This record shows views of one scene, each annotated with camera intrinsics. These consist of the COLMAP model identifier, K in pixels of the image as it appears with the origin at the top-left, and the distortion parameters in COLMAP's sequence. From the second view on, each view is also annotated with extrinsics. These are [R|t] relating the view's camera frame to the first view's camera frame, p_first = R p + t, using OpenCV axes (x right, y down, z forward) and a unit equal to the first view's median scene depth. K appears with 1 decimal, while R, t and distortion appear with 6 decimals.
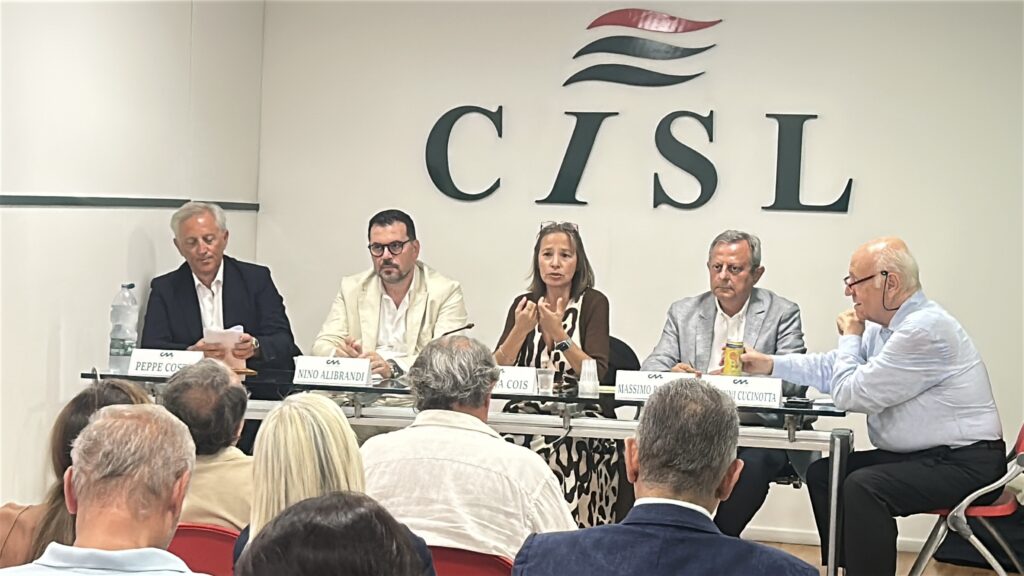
lens RADIAL K [[1992.2, 0, 505.5], [0, 1992.2, 294.1], [0, 0, 1]] dist [0.099386, 0.000000]
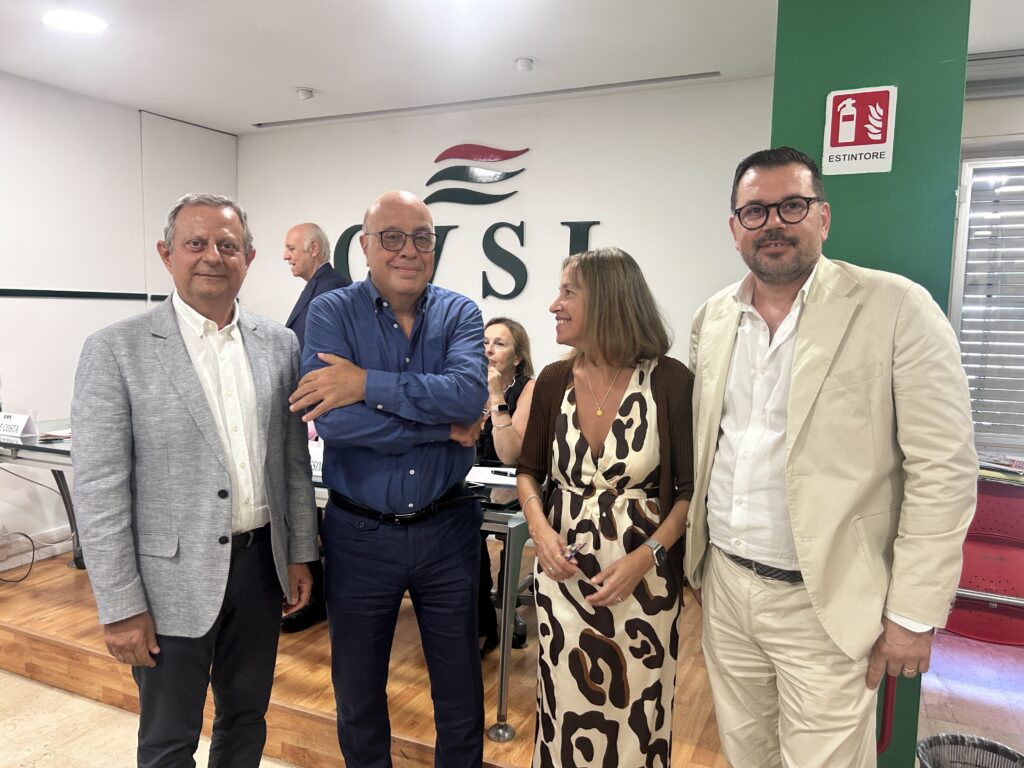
lens RADIAL K [[777.2, 0, 515.6], [0, 777.2, 391.1], [0, 0, 1]] dist [0.038043, -0.054644]
pose [[0.988536, 0.008902, -0.150721, 0.177252], [-0.000468, 0.998436, 0.055900, -0.010634], [0.150983, -0.055189, 0.986995, 0.500606]]
